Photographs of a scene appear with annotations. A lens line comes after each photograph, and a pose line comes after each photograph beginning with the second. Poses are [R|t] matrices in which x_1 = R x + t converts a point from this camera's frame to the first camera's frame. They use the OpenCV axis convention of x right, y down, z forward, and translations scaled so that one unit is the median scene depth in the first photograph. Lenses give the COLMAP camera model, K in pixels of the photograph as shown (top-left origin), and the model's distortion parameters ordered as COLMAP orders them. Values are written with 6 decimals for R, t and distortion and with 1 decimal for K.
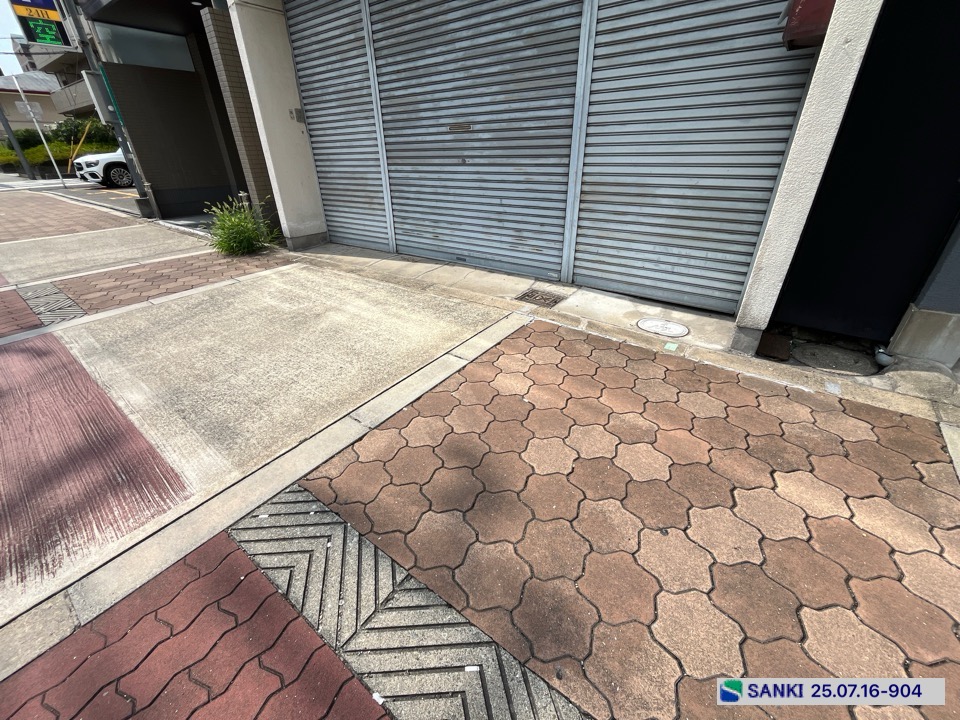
lens RADIAL K [[390.4, 0, 477.3], [0, 390.4, 360.8], [0, 0, 1]] dist [-0.002390, 0.000124]
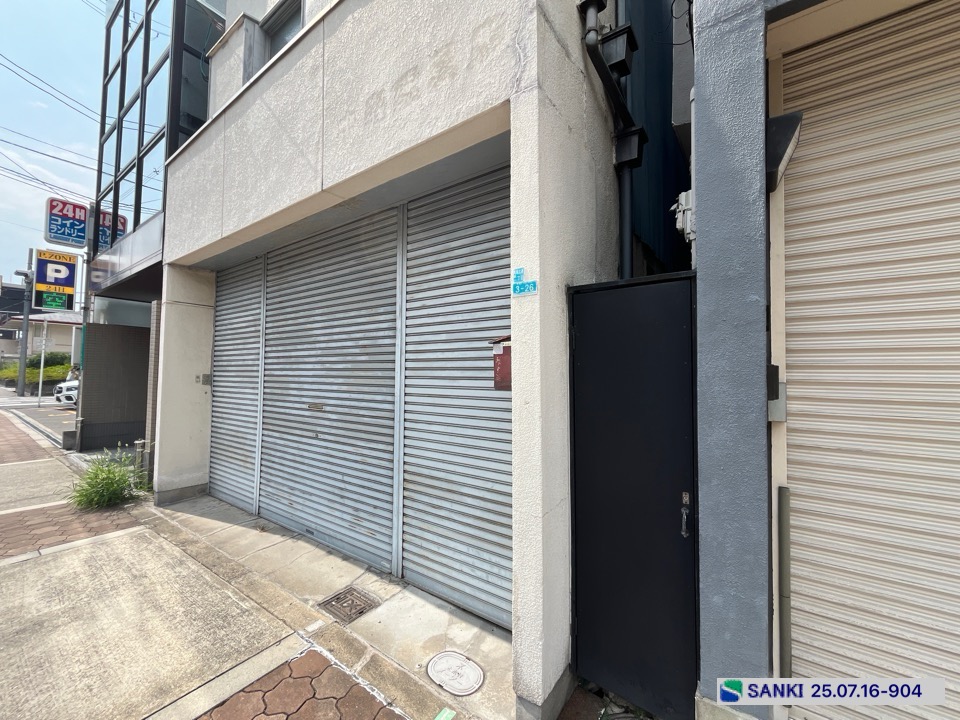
lens RADIAL K [[390.4, 0, 477.2], [0, 390.4, 360.4], [0, 0, 1]] dist [-0.002390, 0.000124]
pose [[0.999223, 0.031692, 0.023414, 0.358663], [-0.015306, 0.859750, -0.510485, -0.167854], [-0.036308, 0.509731, 0.859568, 0.007015]]
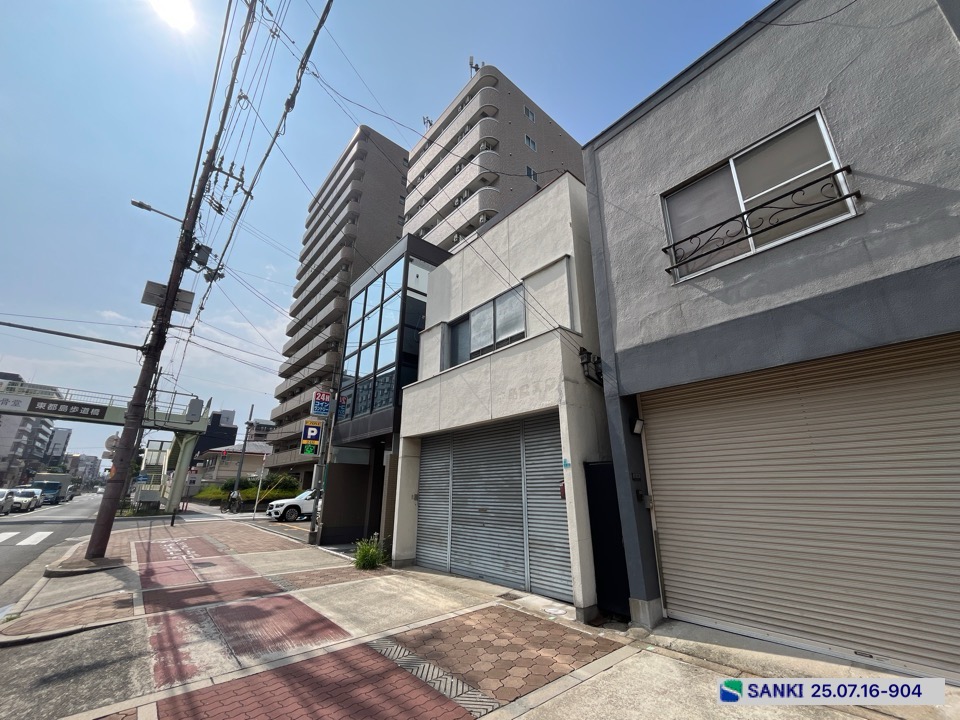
lens RADIAL K [[390.4, 0, 476.5], [0, 390.4, 360.1], [0, 0, 1]] dist [-0.002390, 0.000124]
pose [[0.975373, -0.048840, -0.215087, 0.431225], [-0.124759, 0.682016, -0.720617, 0.413726], [0.181888, 0.729705, 0.659127, -1.068772]]
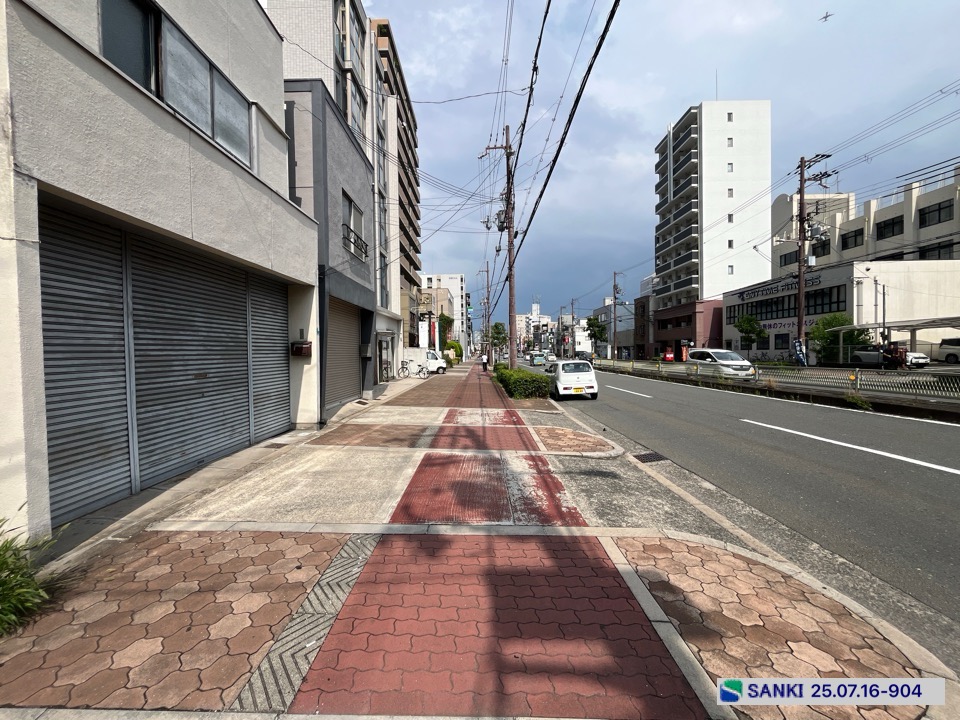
lens RADIAL K [[390.4, 0, 477.8], [0, 390.4, 360.6], [0, 0, 1]] dist [-0.002390, 0.000124]
pose [[-0.599295, 0.006925, 0.800499, -1.899828], [0.401667, 0.867580, 0.293203, -0.650322], [-0.692466, 0.497249, -0.522718, 0.999401]]
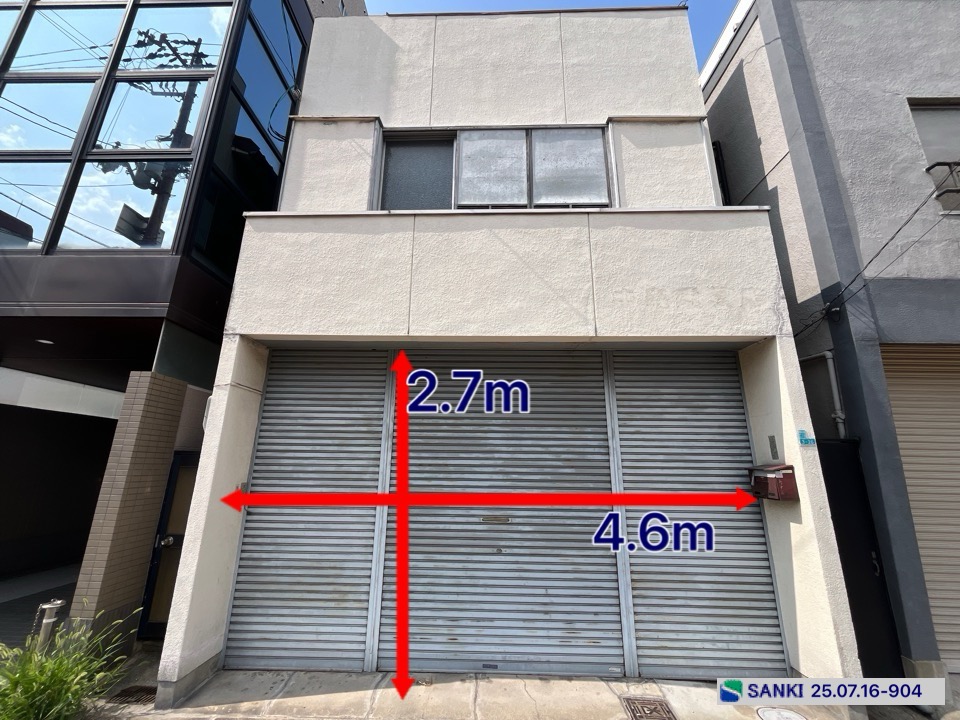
lens RADIAL K [[390.4, 0, 477.5], [0, 390.4, 359.3], [0, 0, 1]] dist [-0.002390, 0.000124]
pose [[0.810533, 0.183606, 0.556170, -0.732822], [0.251469, 0.748518, -0.613583, -0.283895], [-0.528960, 0.637189, 0.560527, 0.162174]]
